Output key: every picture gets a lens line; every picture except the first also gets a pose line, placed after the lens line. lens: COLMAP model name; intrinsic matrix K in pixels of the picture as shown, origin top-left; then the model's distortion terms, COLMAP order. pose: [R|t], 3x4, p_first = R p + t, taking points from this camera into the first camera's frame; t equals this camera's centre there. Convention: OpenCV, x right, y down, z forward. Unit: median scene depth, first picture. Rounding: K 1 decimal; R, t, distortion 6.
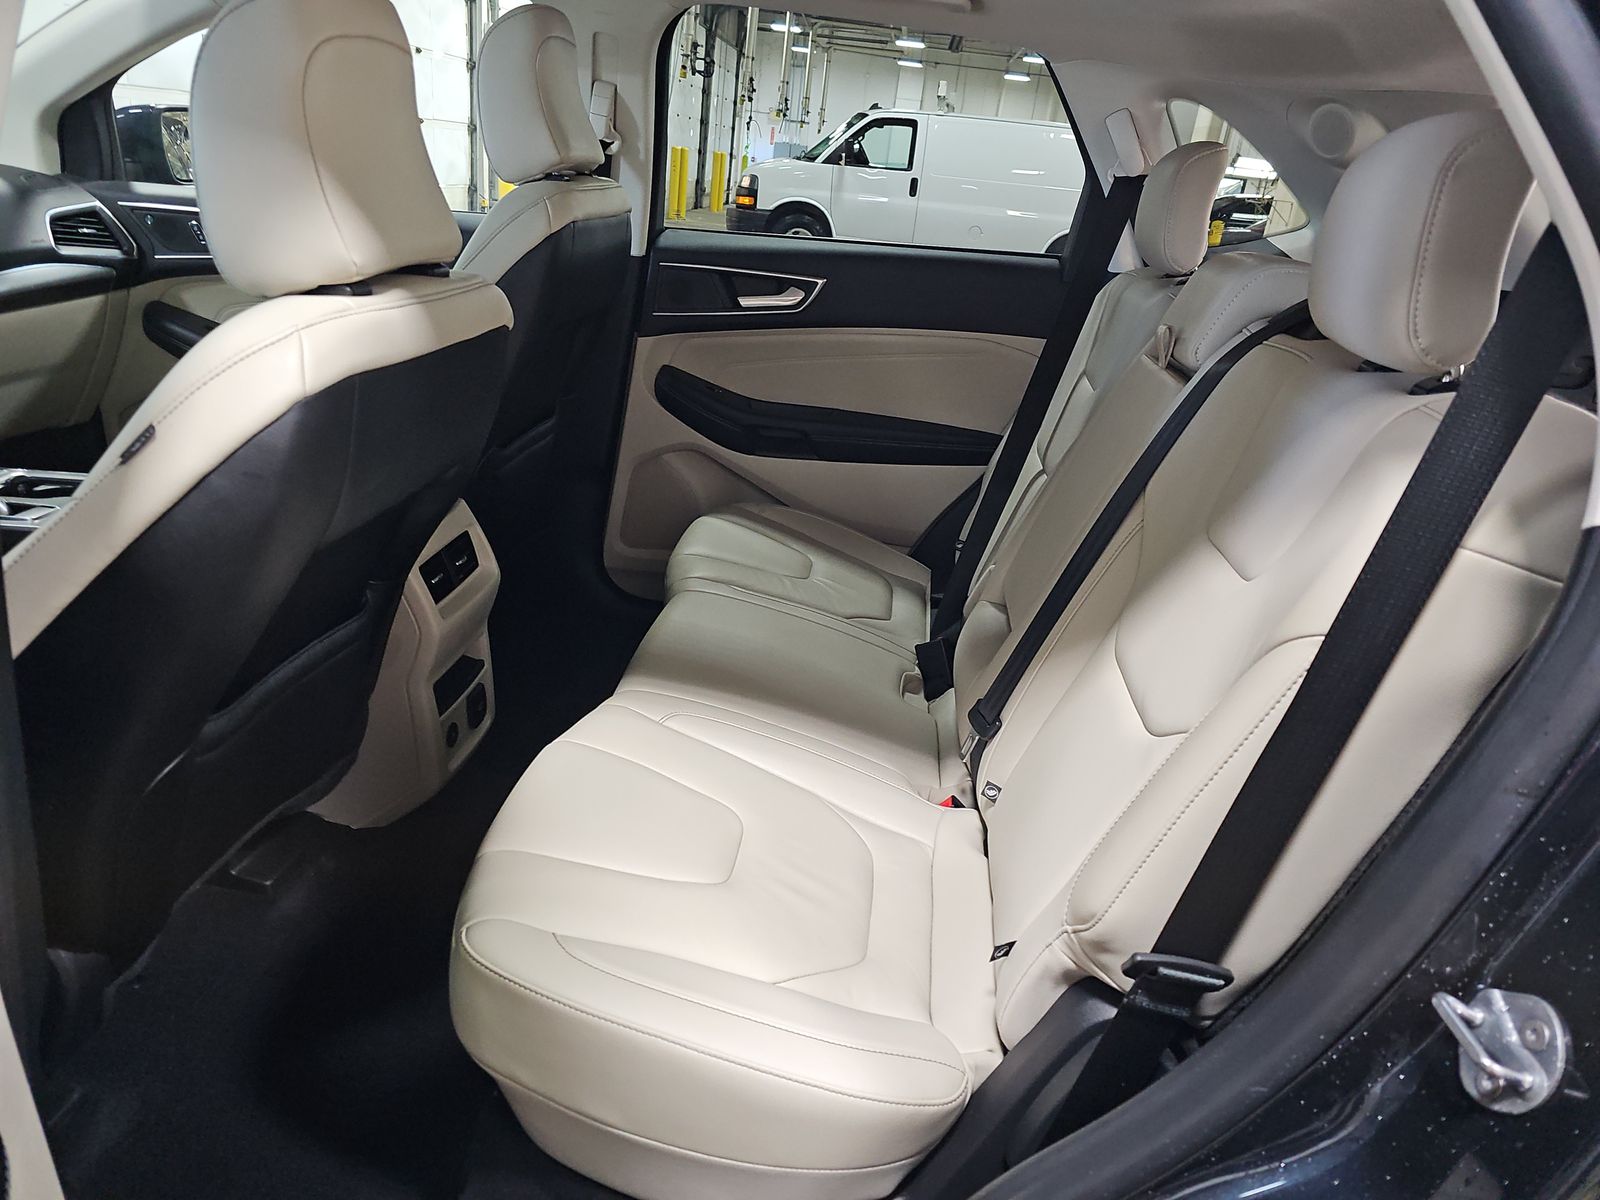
lens RADIAL K [[1062.3, 0, 809.1], [0, 1062.3, 624.2], [0, 0, 1]] dist [0.050307, -0.050446]
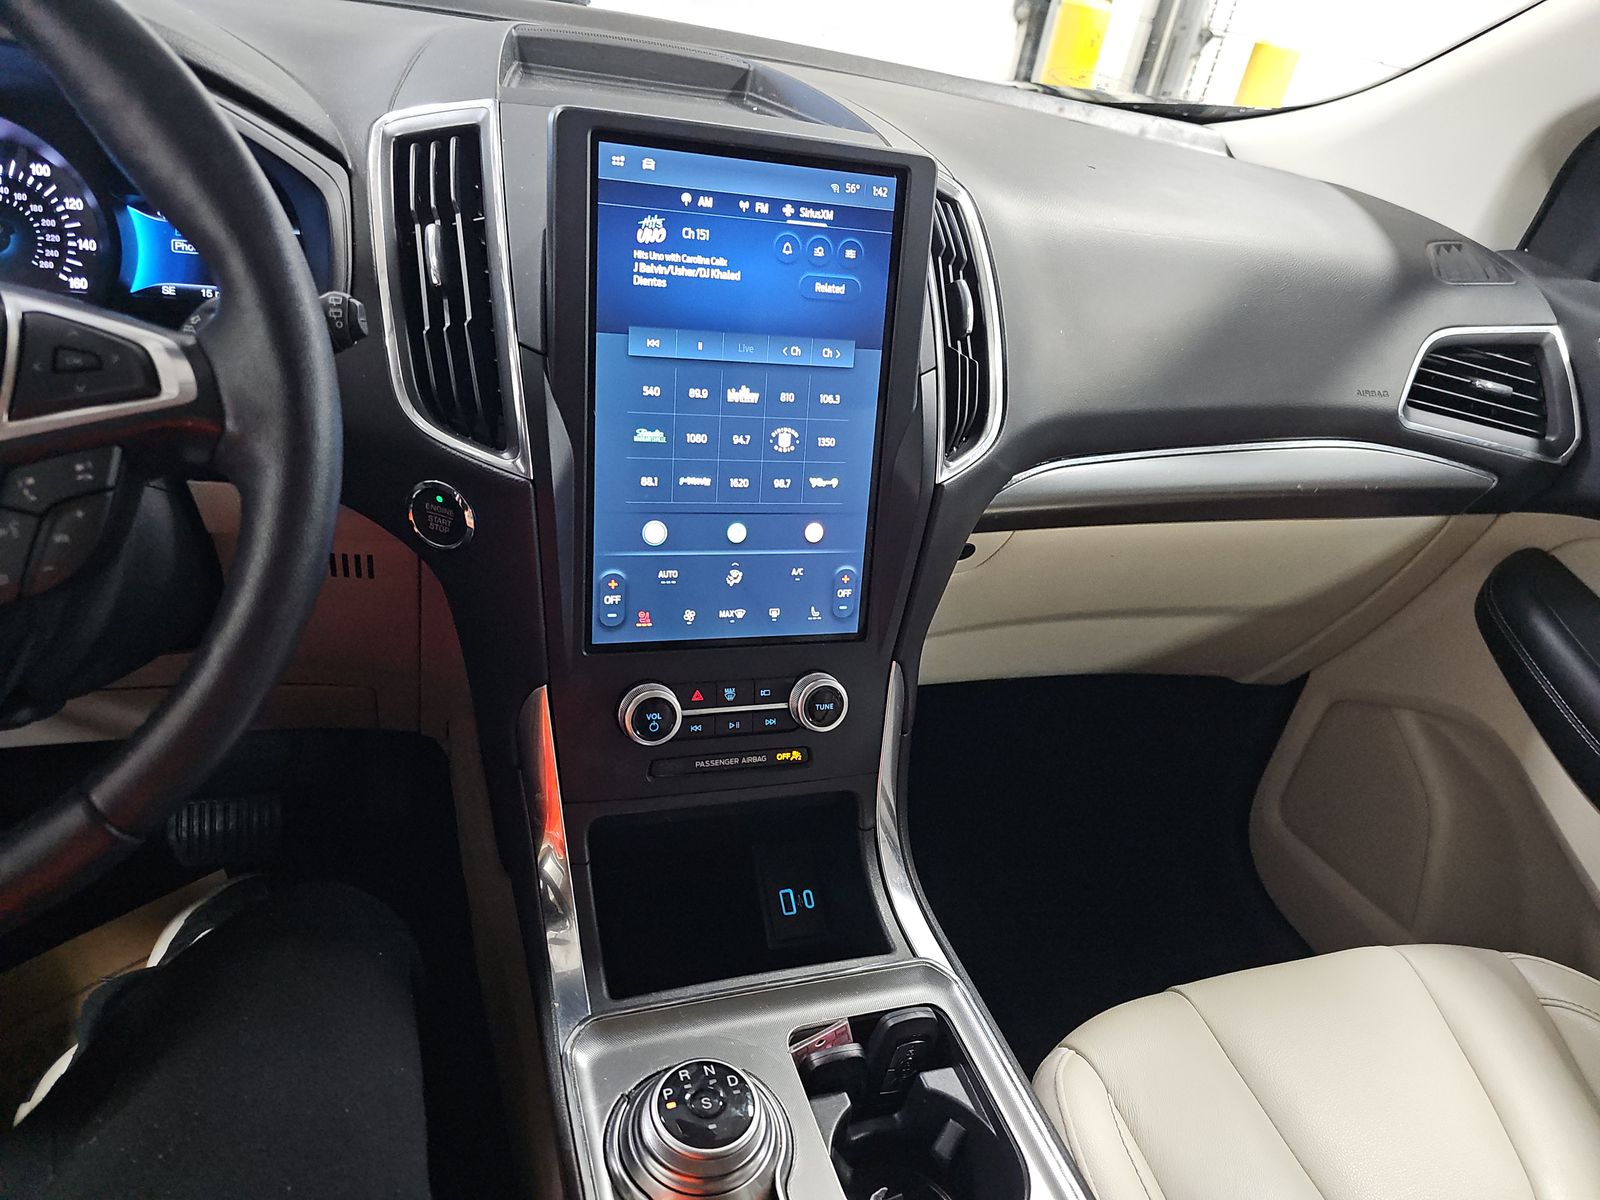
lens RADIAL K [[1062.3, 0, 791.3], [0, 1062.3, 600.2], [0, 0, 1]] dist [0.050307, -0.050446]
pose [[0.423025, 0.435386, -0.794663, -0.397192], [-0.471463, 0.854695, 0.217302, -0.246207], [0.773804, 0.282730, 0.566825, 0.542078]]
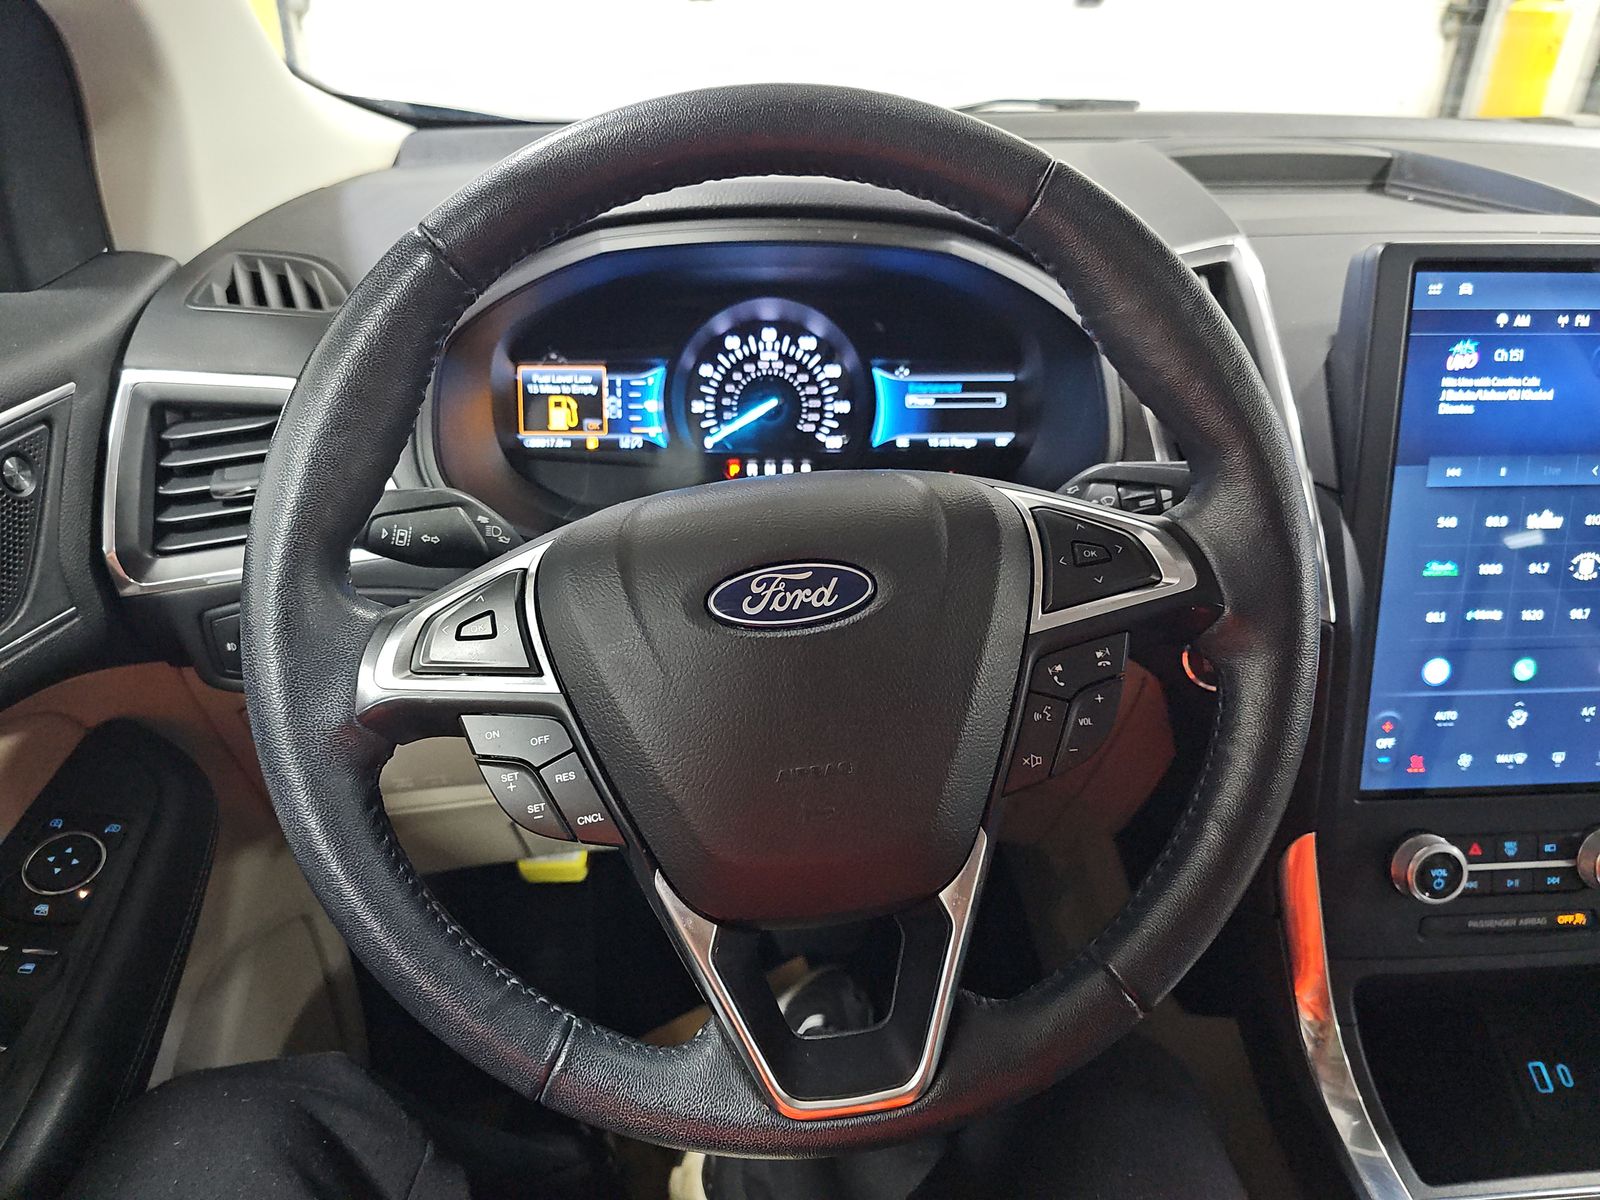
lens RADIAL K [[1062.3, 0, 788.6], [0, 1062.3, 603.1], [0, 0, 1]] dist [0.050307, -0.050446]
pose [[0.167821, 0.391039, -0.904945, -0.442660], [-0.391677, 0.868849, 0.302805, -0.212666], [0.904668, 0.303629, 0.298972, 0.432318]]
